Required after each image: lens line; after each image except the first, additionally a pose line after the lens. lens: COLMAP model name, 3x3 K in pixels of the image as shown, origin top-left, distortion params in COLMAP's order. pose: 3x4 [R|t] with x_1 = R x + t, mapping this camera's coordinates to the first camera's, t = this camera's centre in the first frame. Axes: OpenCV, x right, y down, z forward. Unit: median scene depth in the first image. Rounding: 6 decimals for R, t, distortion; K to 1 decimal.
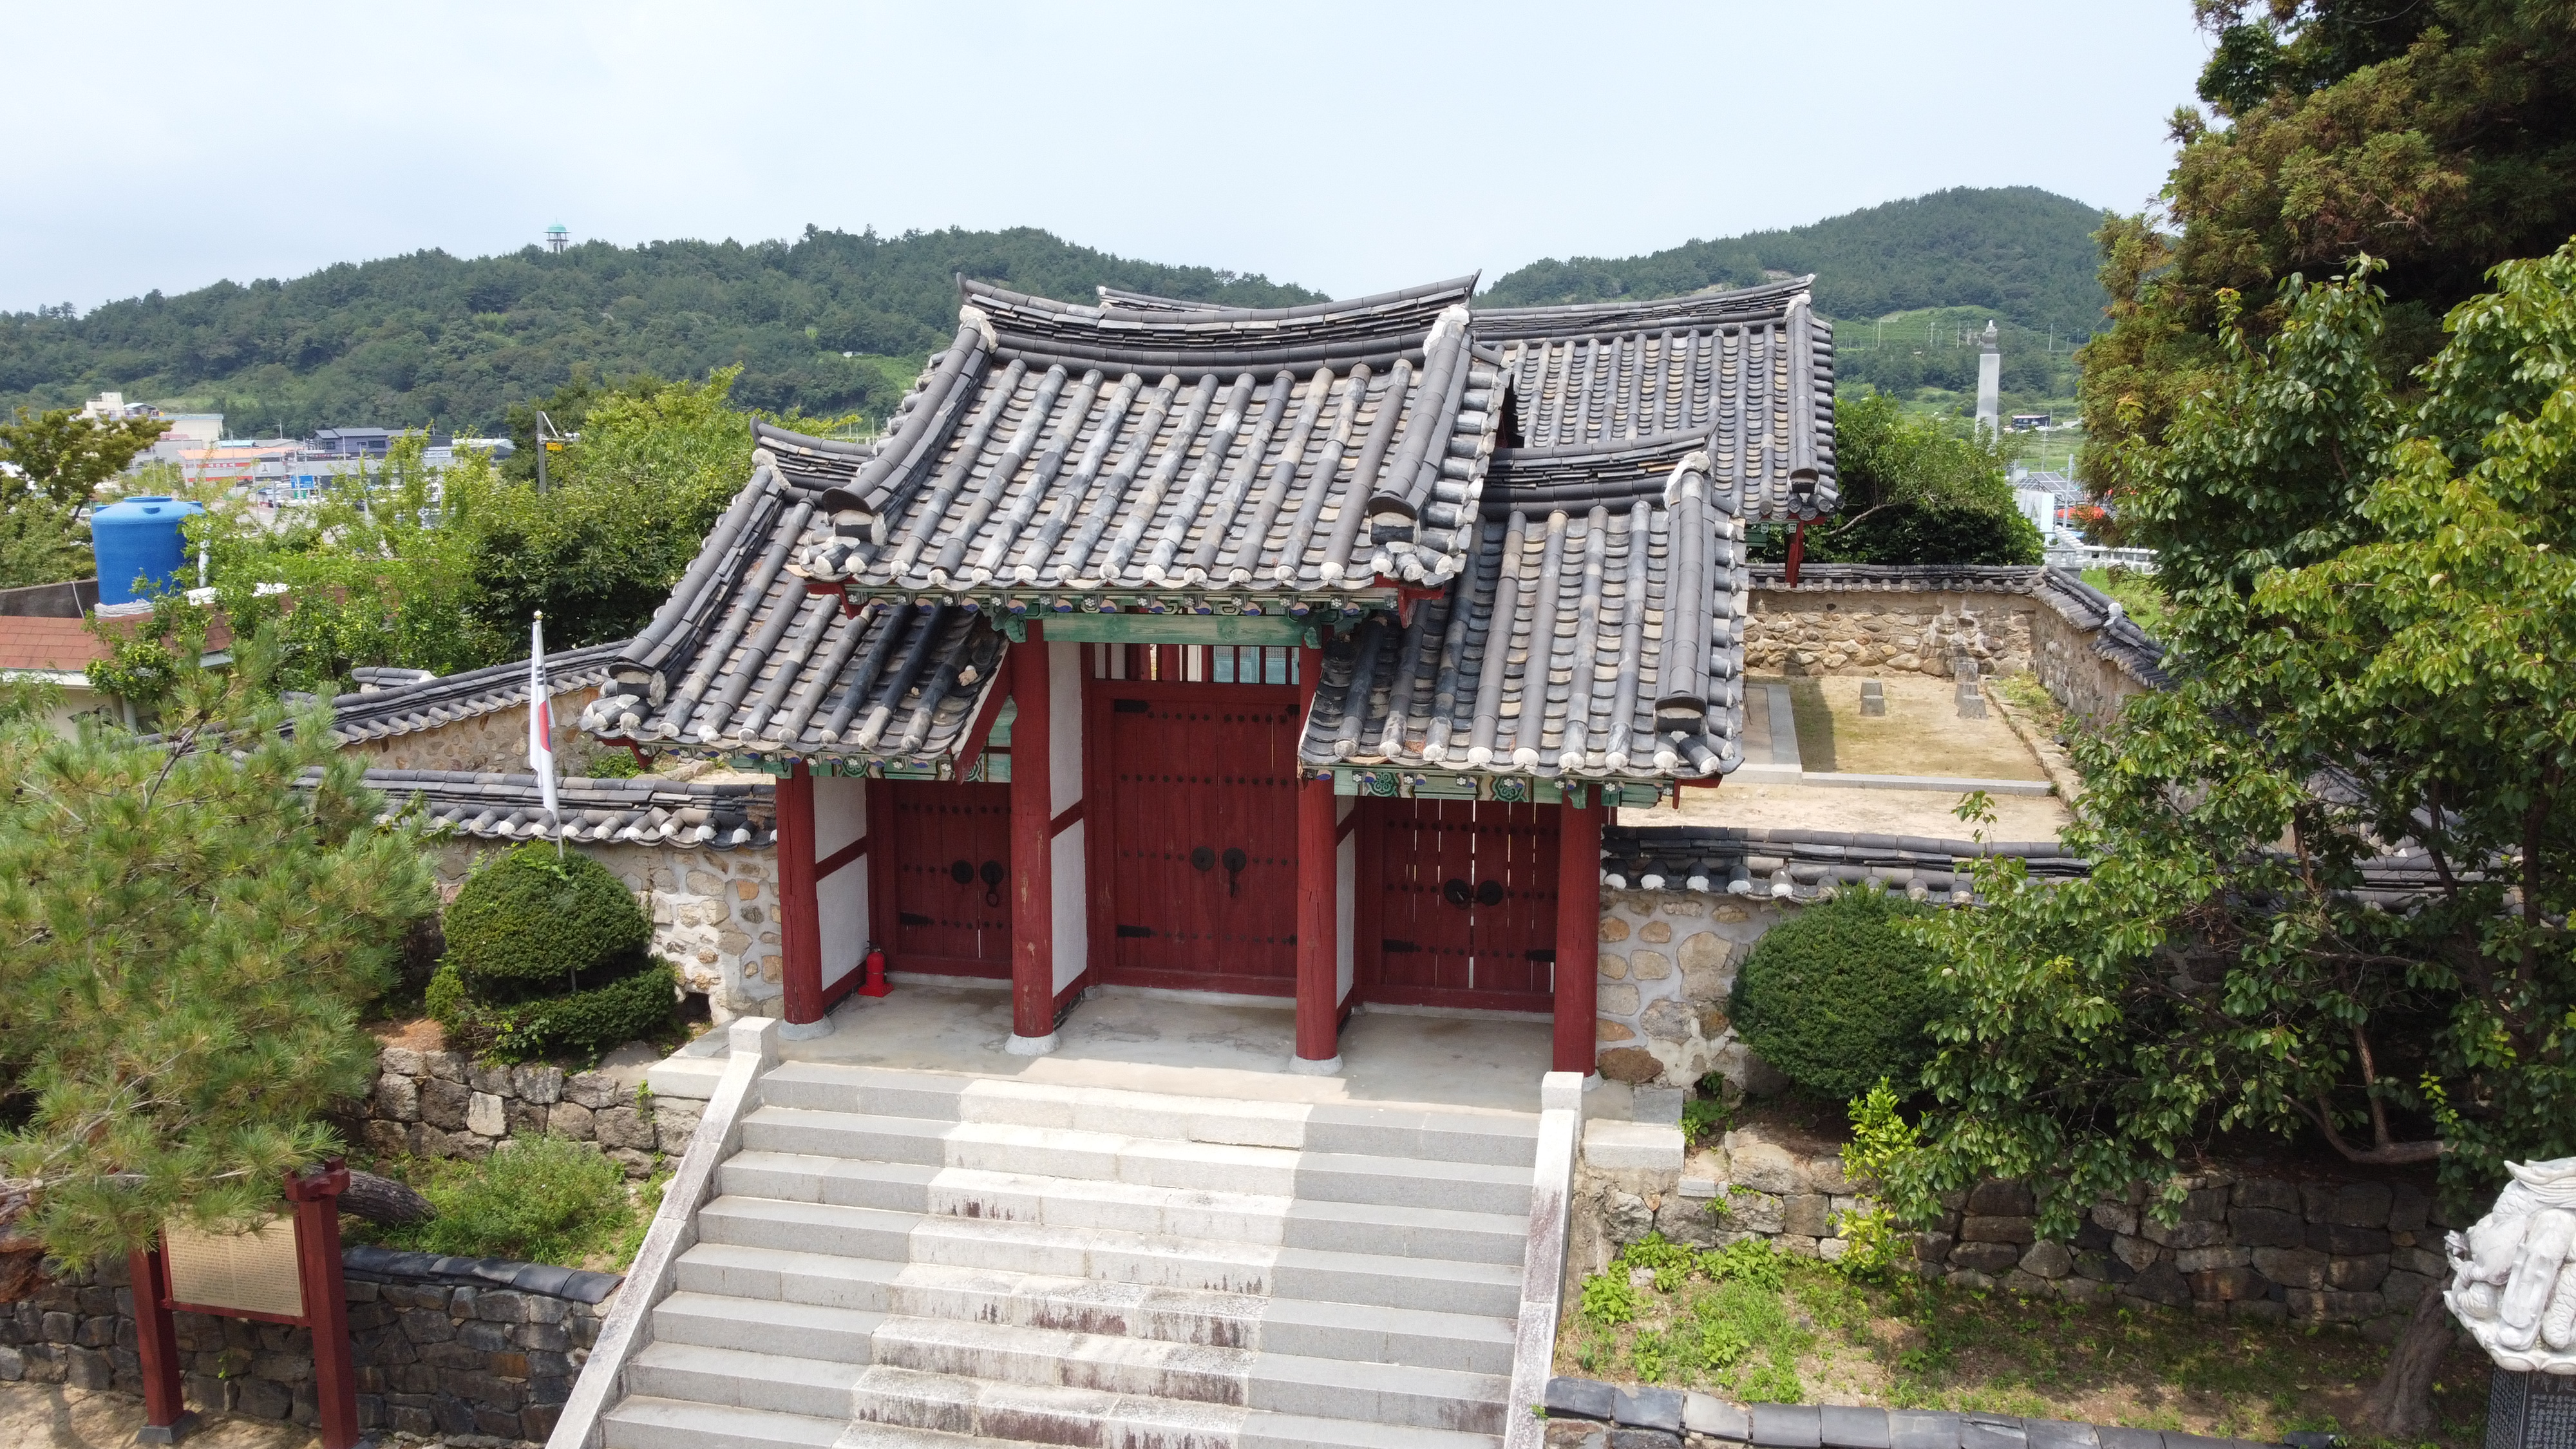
lens RADIAL K [[1956.0, 0, 1293.8], [0, 1956.0, 728.1], [0, 0, 1]] dist [-0.018131, 0.006442]
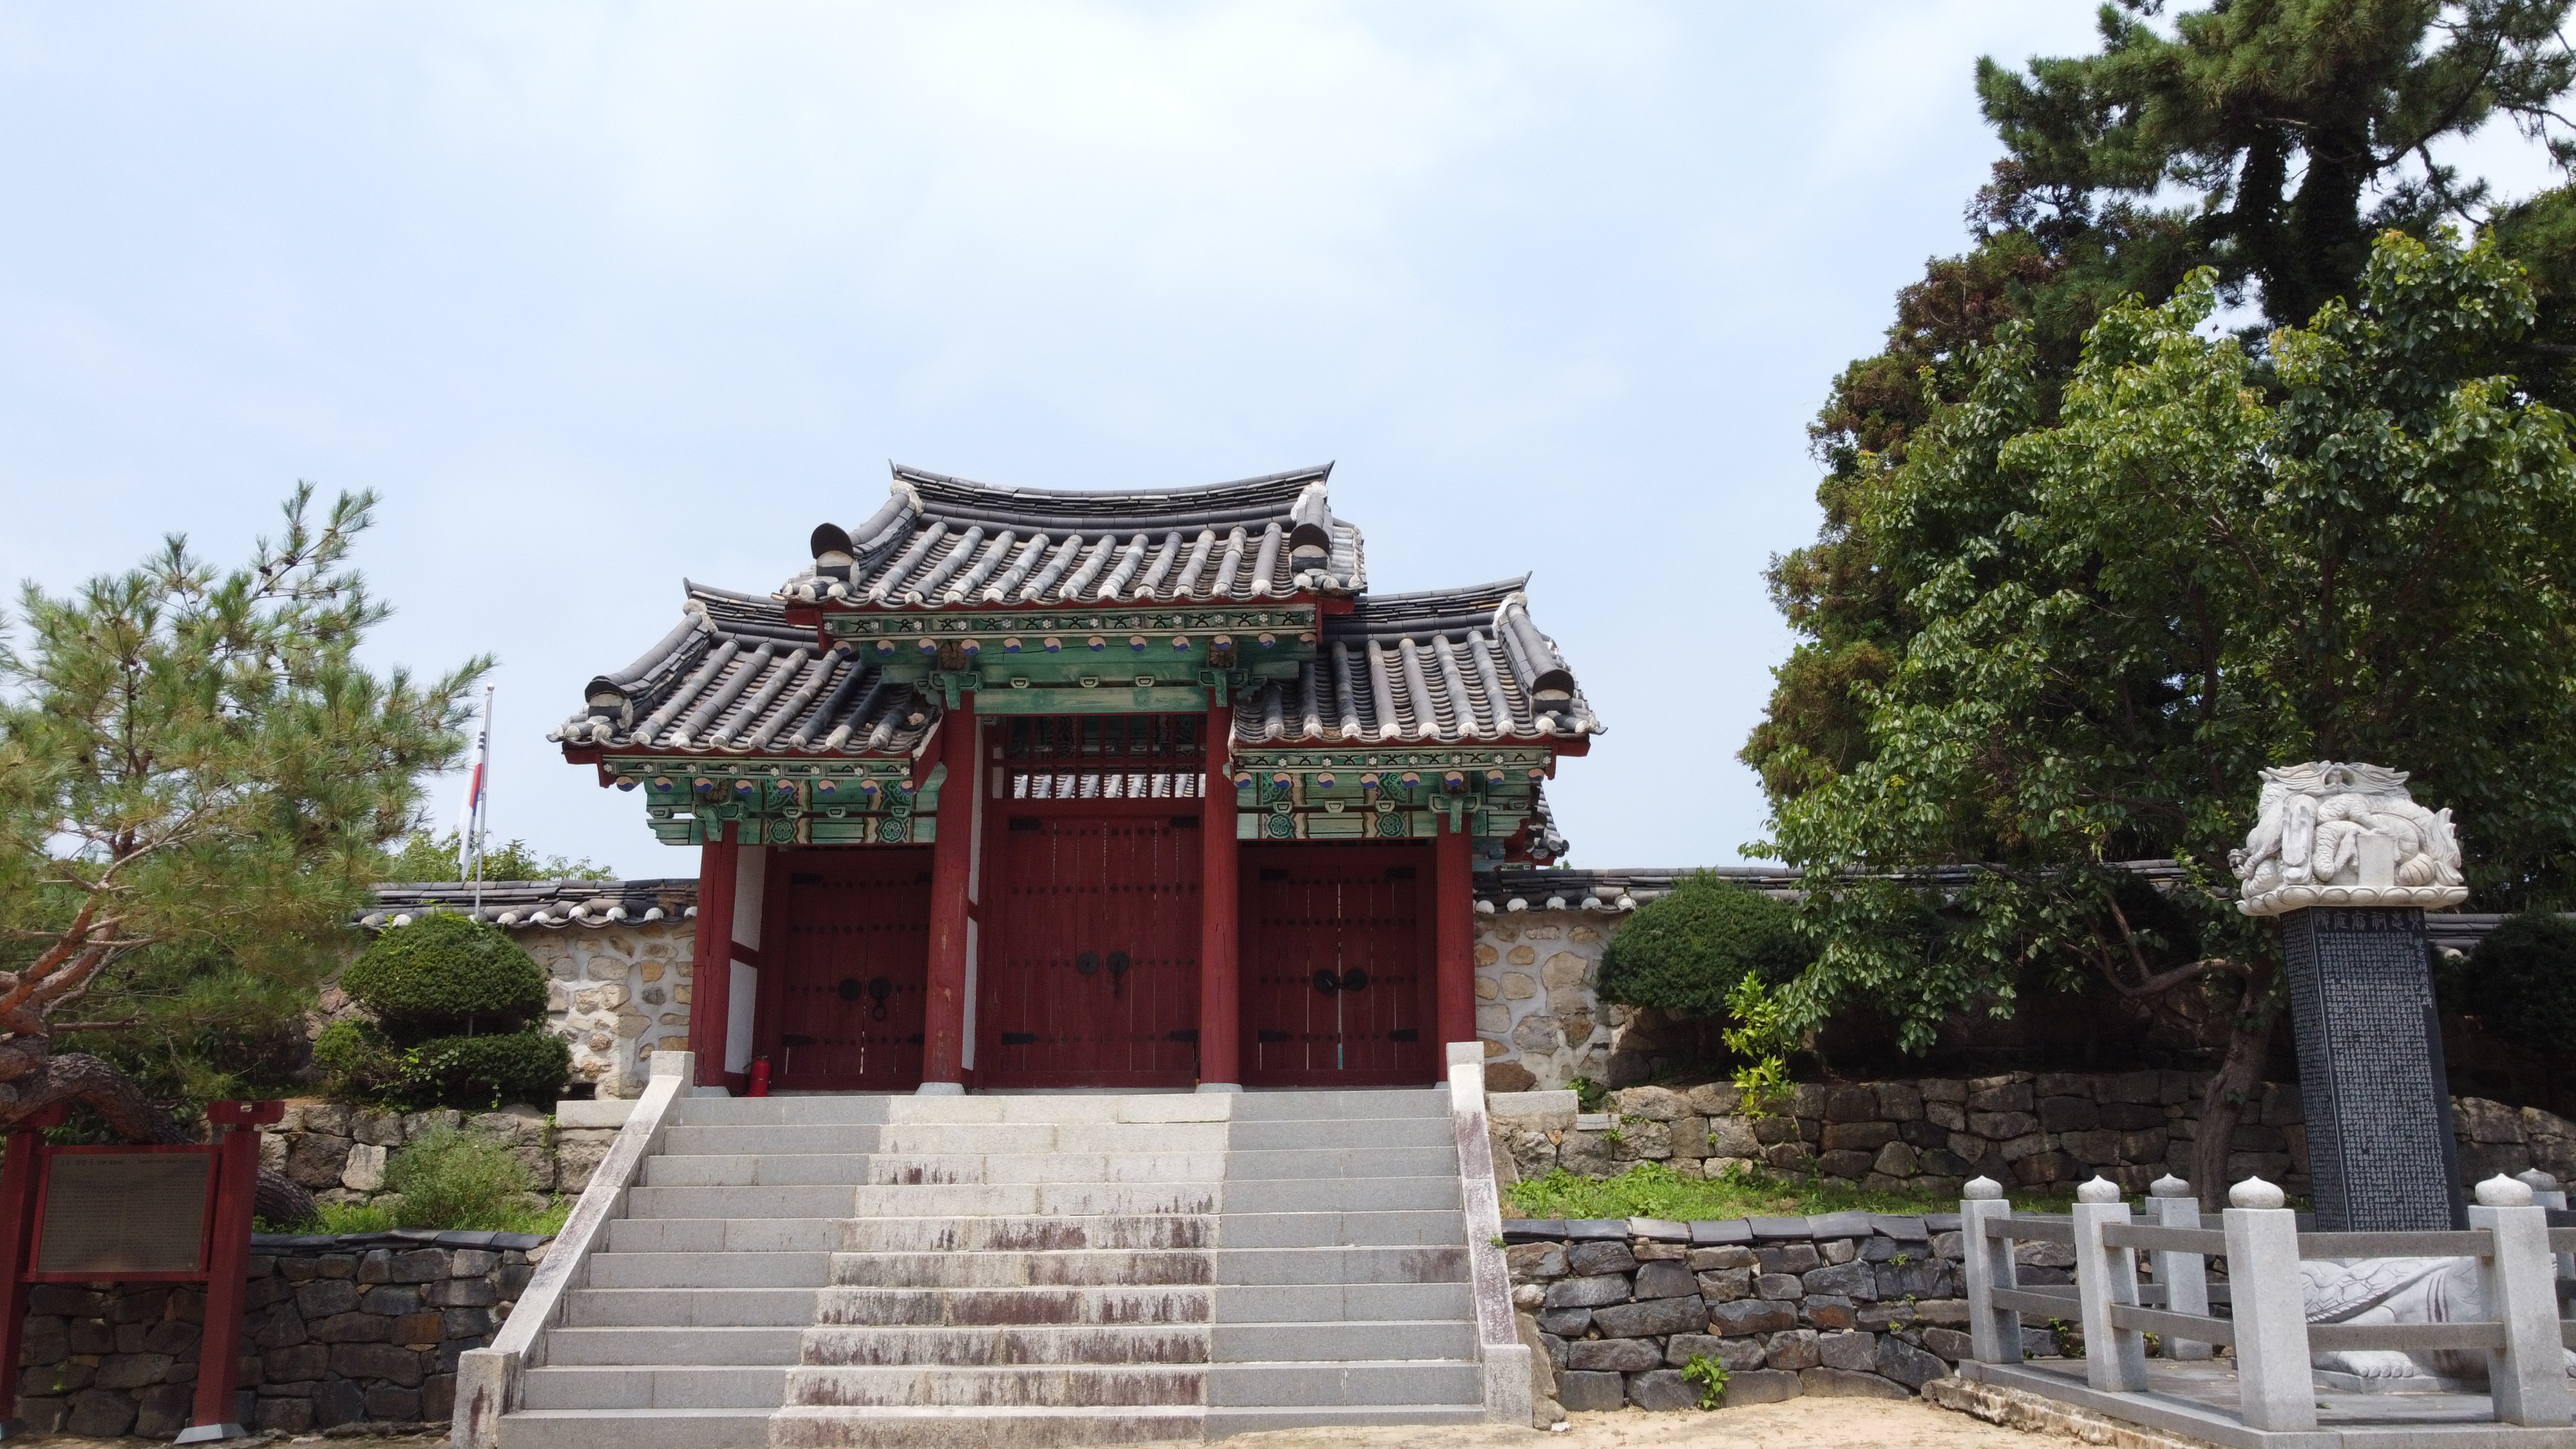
lens RADIAL K [[1956.0, 0, 1293.2], [0, 1956.0, 719.5], [0, 0, 1]] dist [-0.018131, 0.006442]
pose [[0.979534, 0.042738, 0.196692, -0.176325], [0.036061, 0.924126, -0.380382, 0.409834], [-0.198025, 0.379690, 0.903671, -0.055463]]
